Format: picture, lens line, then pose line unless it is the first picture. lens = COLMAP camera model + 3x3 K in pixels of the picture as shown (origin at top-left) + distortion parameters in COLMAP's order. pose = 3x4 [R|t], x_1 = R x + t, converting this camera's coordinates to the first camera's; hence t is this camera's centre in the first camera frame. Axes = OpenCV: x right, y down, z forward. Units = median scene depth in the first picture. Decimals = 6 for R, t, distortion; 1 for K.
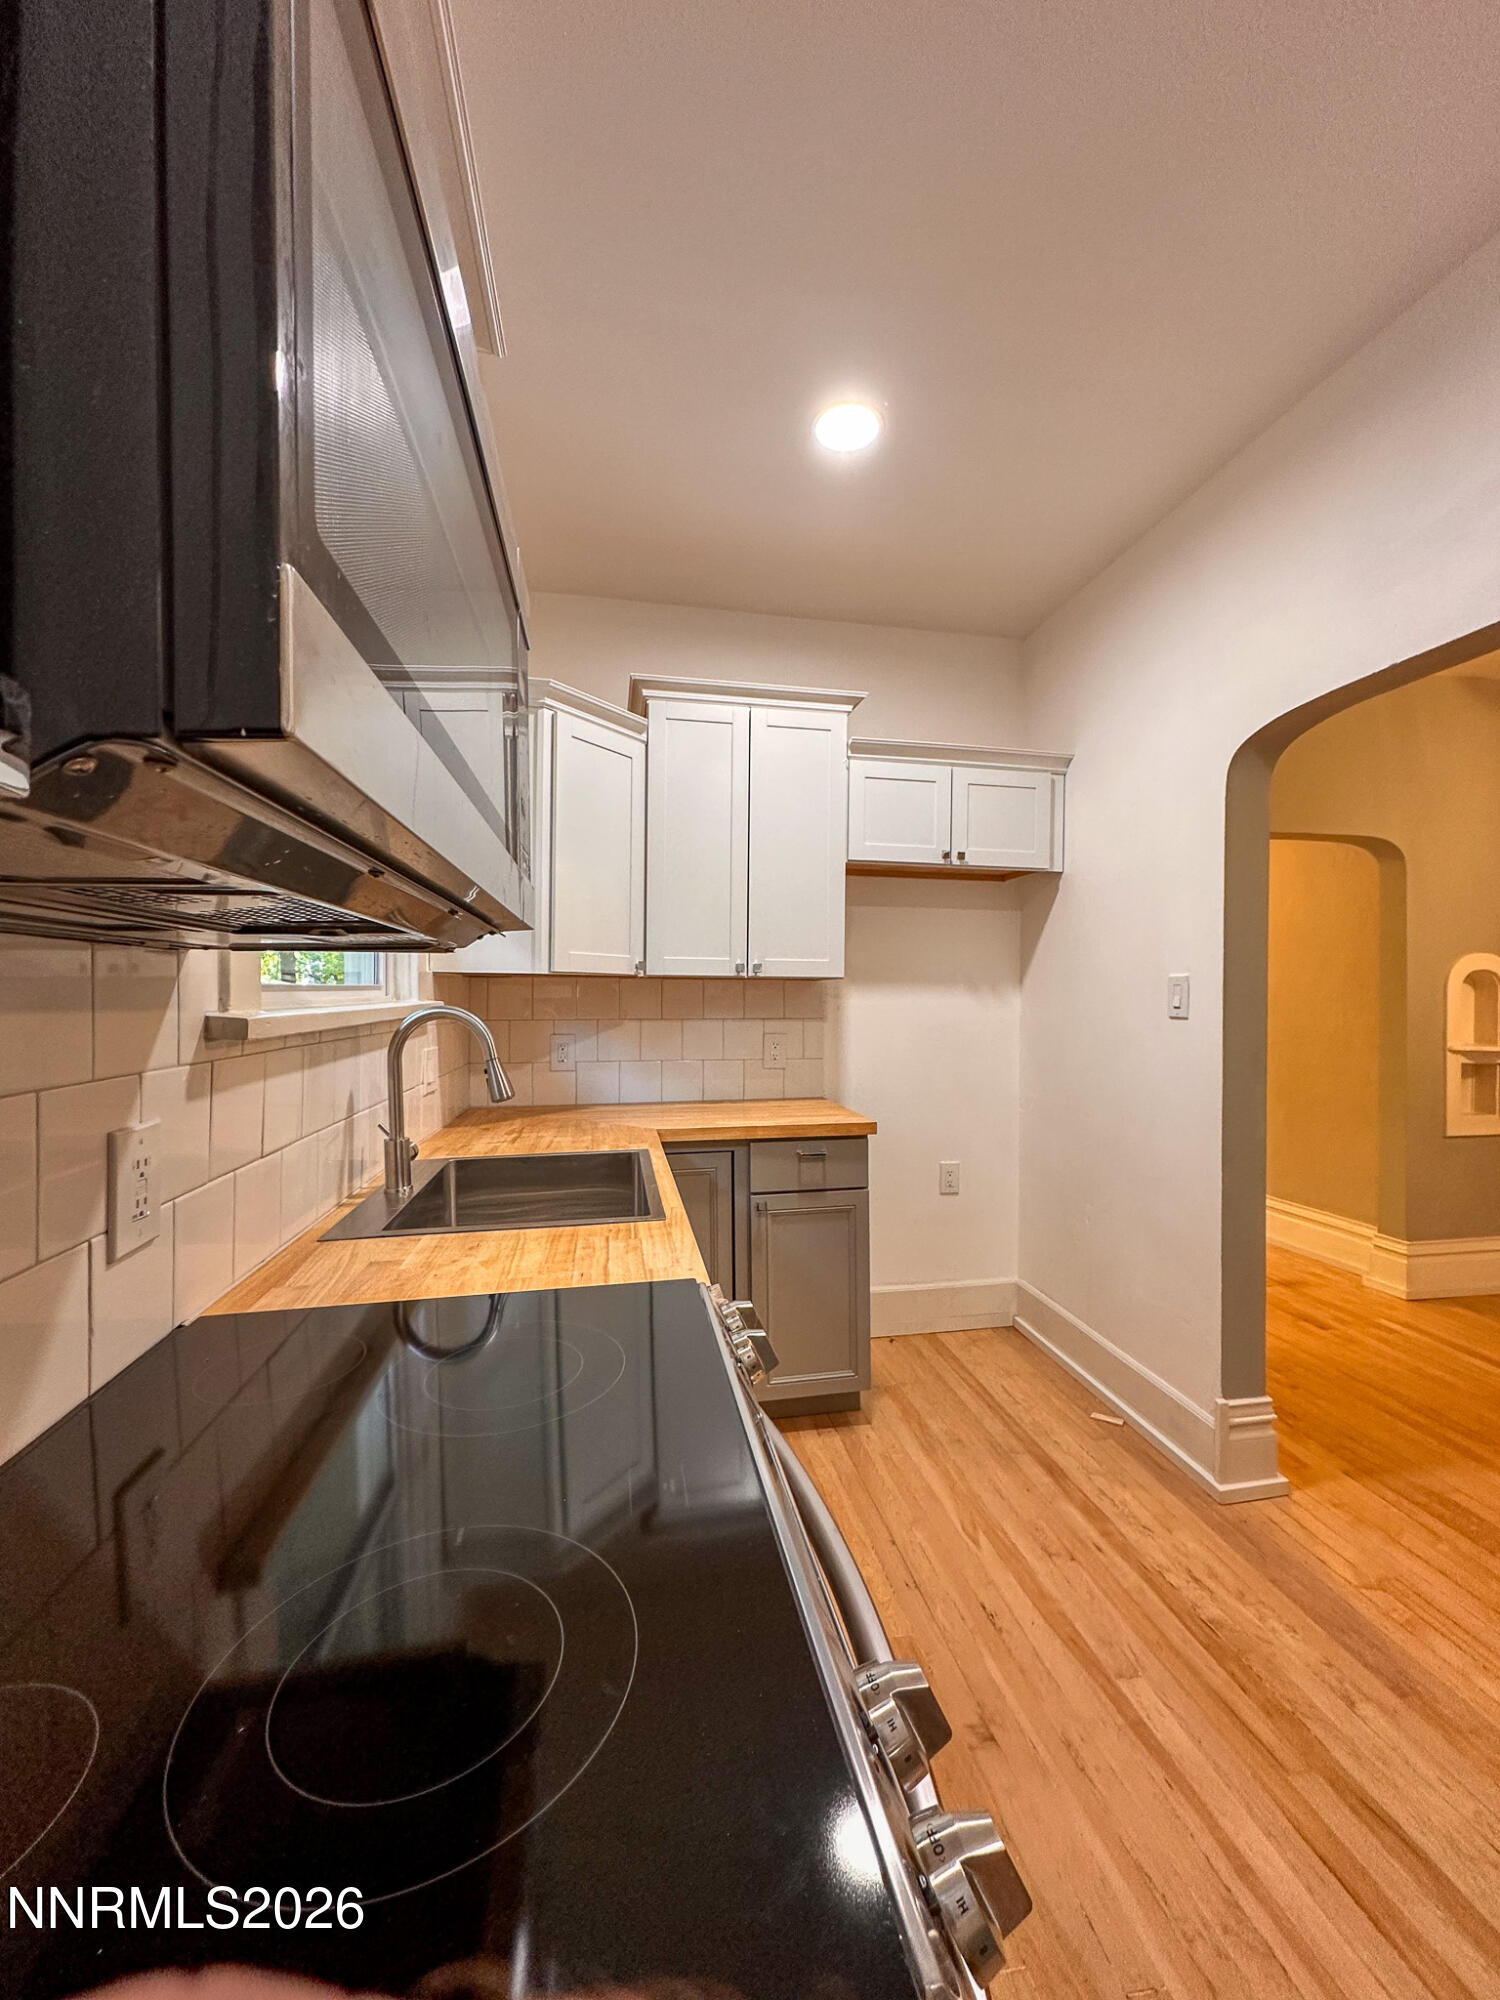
lens RADIAL K [[810.8, 0, 749.0], [0, 810.8, 999.3], [0, 0, 1]] dist [-0.001672, 0.000417]
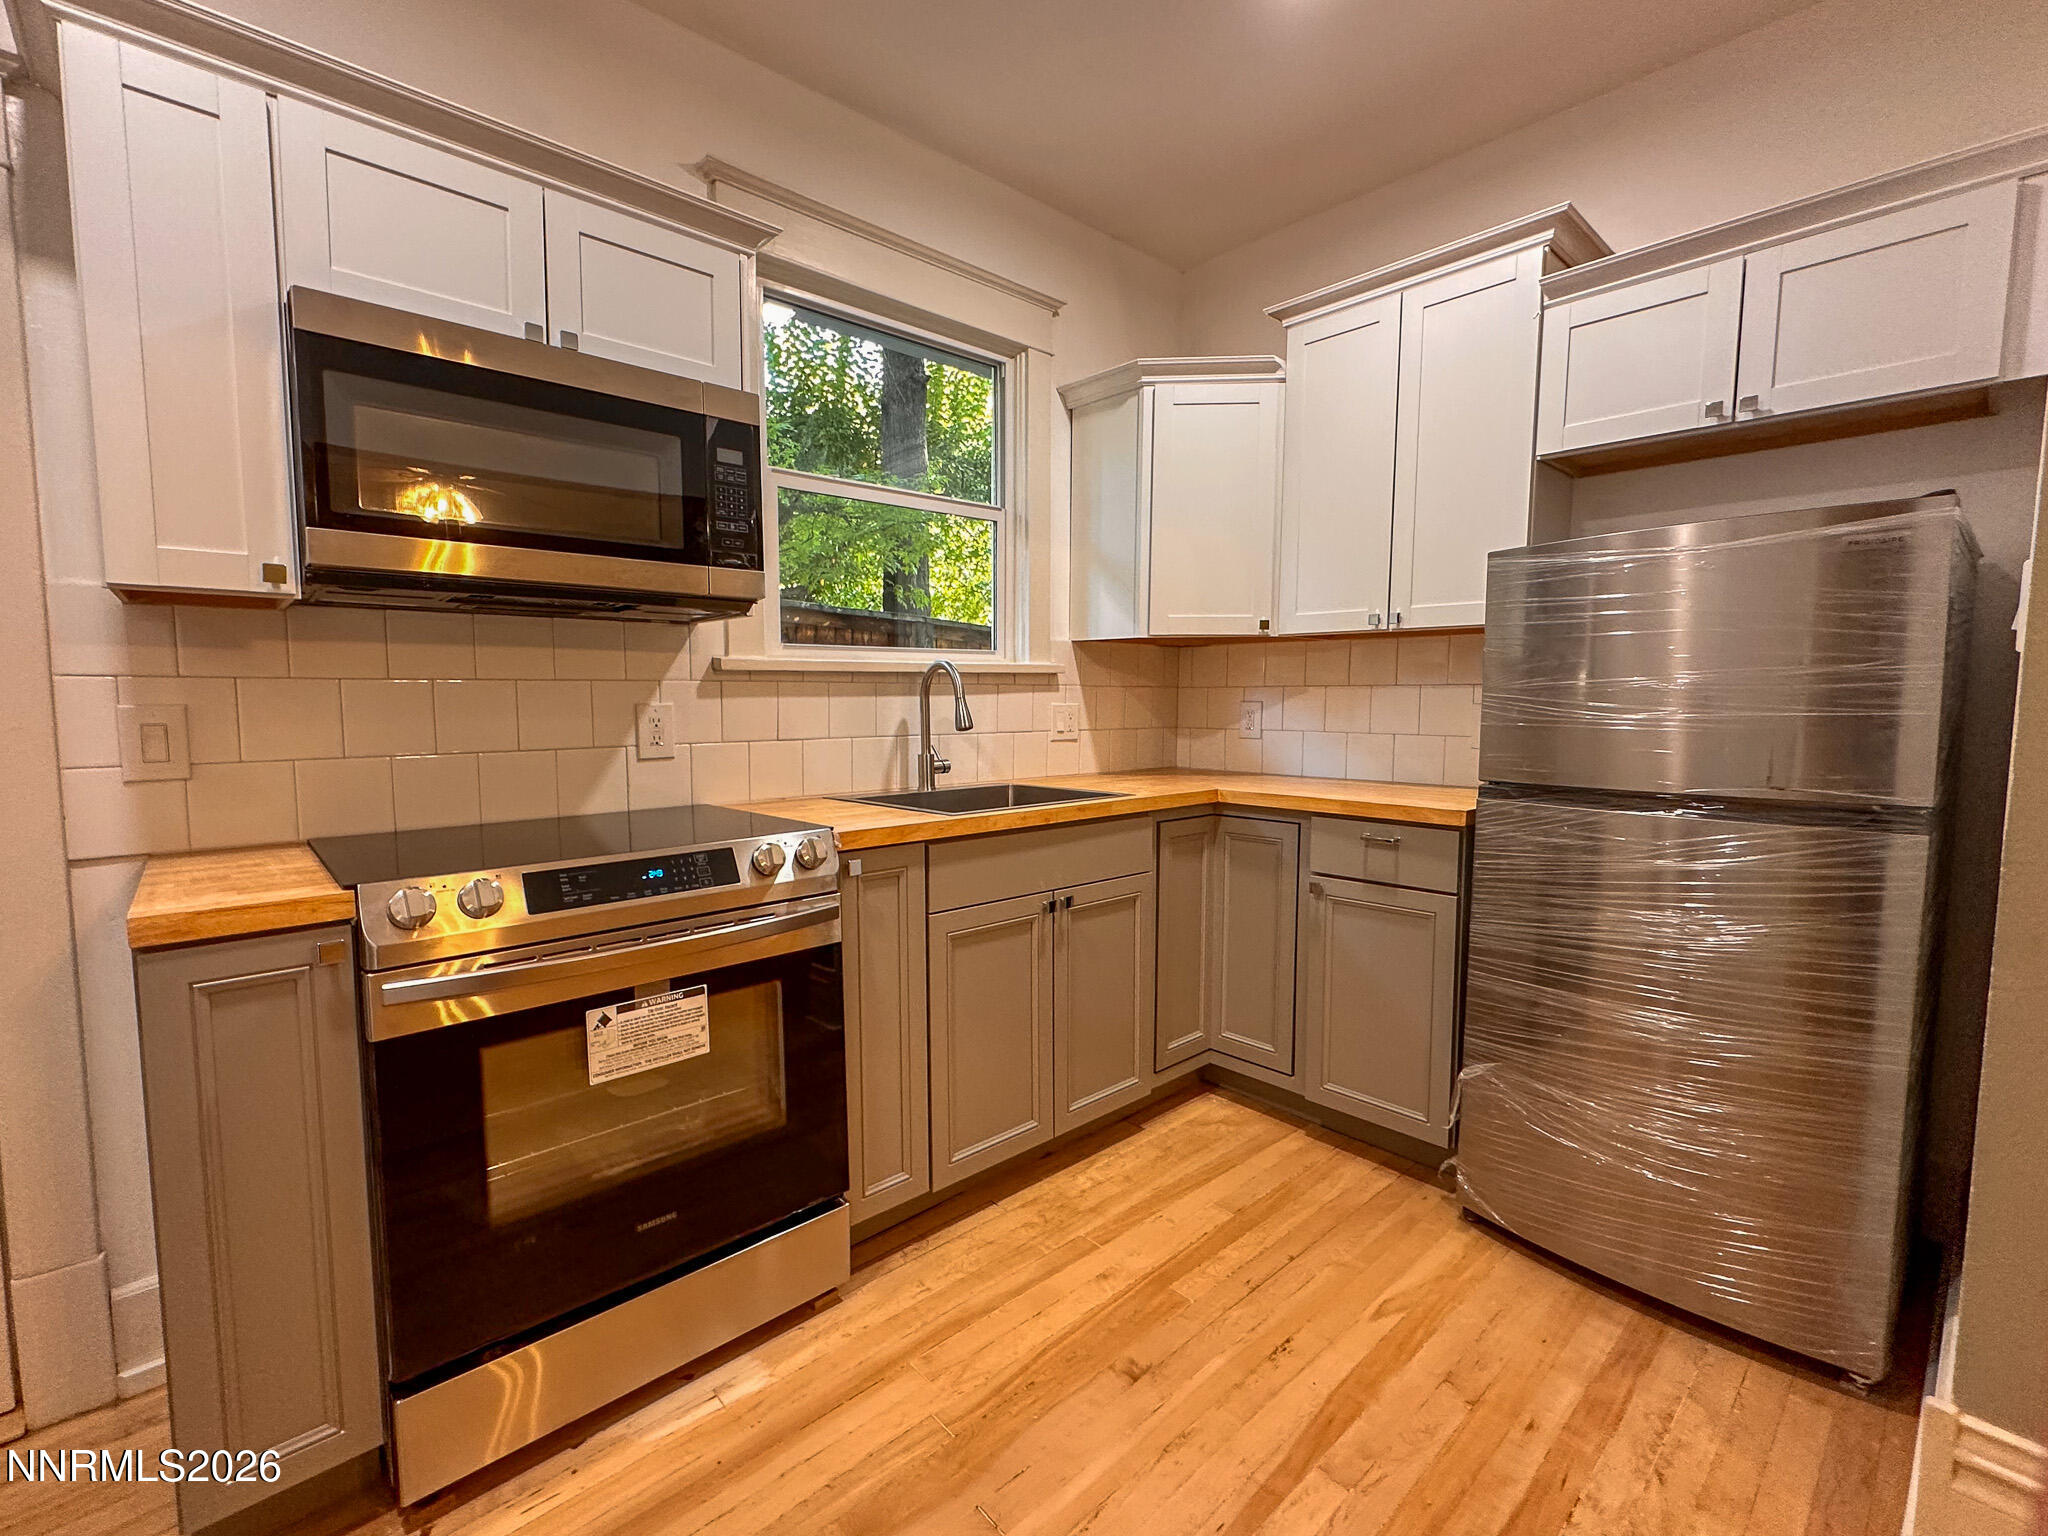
lens RADIAL K [[895.9, 0, 974.4], [0, 895.9, 772.7], [0, 0, 1]] dist [-0.000010, 0.000486]
pose [[0.503098, 0.072715, -0.861165, 0.661517], [-0.004344, 0.996654, 0.081618, 0.050675], [0.864218, -0.037321, 0.501731, 0.186016]]
